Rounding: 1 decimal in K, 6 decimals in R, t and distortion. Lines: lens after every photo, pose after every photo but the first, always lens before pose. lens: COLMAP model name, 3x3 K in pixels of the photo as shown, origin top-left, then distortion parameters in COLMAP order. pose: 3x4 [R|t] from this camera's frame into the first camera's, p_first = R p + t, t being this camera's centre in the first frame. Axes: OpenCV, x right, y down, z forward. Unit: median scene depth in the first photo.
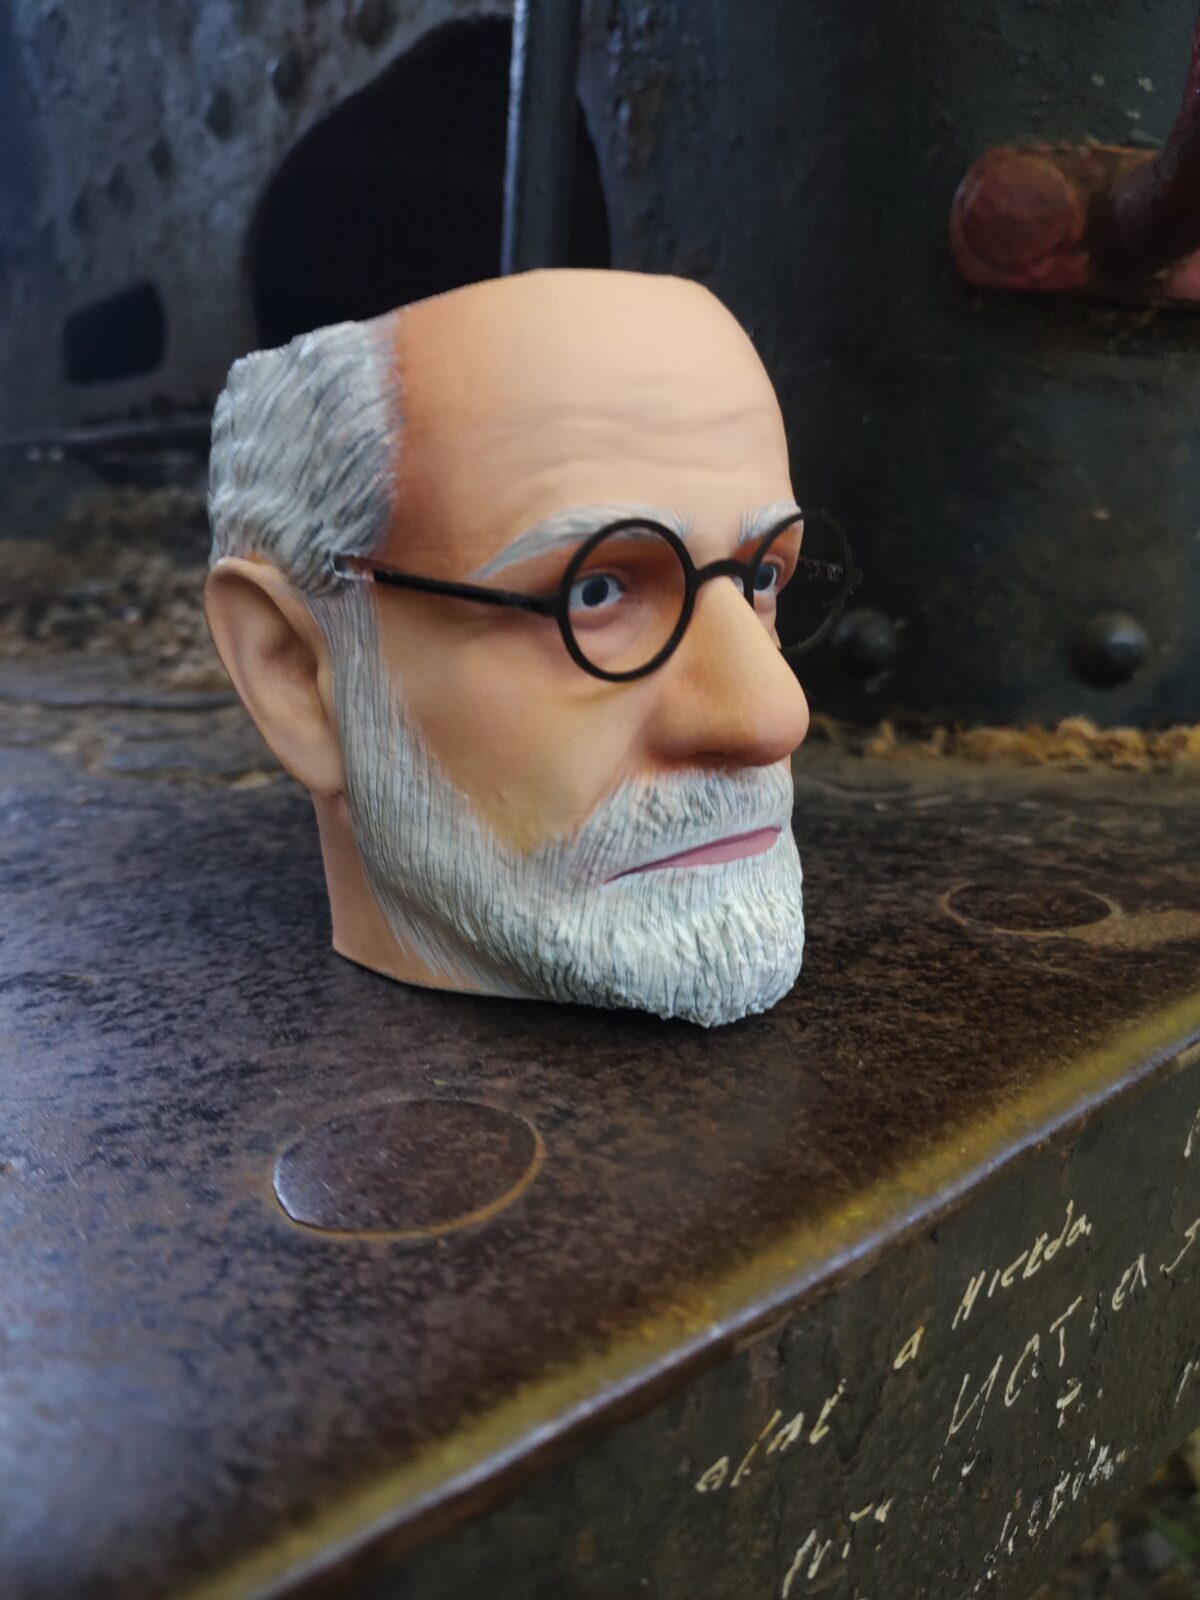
lens RADIAL K [[1204.6, 0, 565.7], [0, 1204.6, 831.7], [0, 0, 1]] dist [-0.029847, -0.010991]
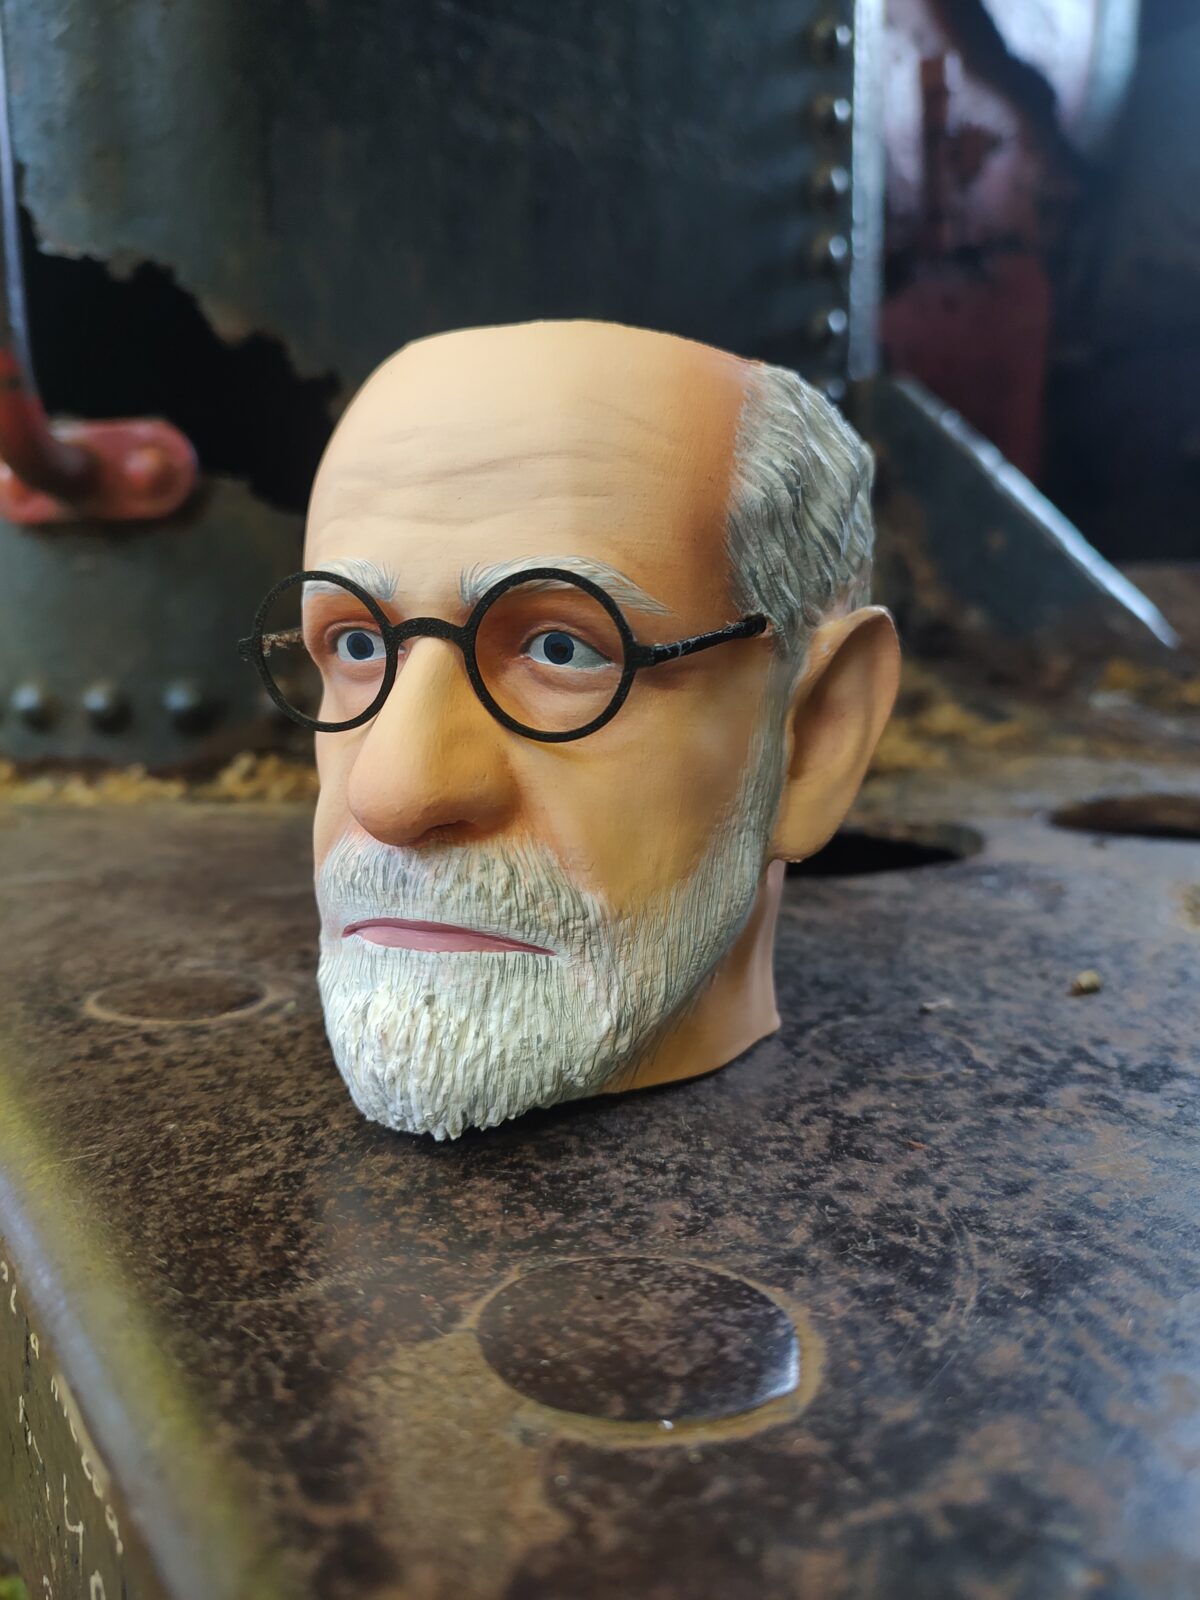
lens RADIAL K [[1211.1, 0, 625.4], [0, 1211.1, 788.5], [0, 0, 1]] dist [-0.038991, -0.003215]
pose [[0.516730, 0.146028, -0.843603, 0.972876], [-0.255627, 0.966716, 0.010761, -0.143762], [0.817095, 0.210087, 0.536860, 0.632248]]
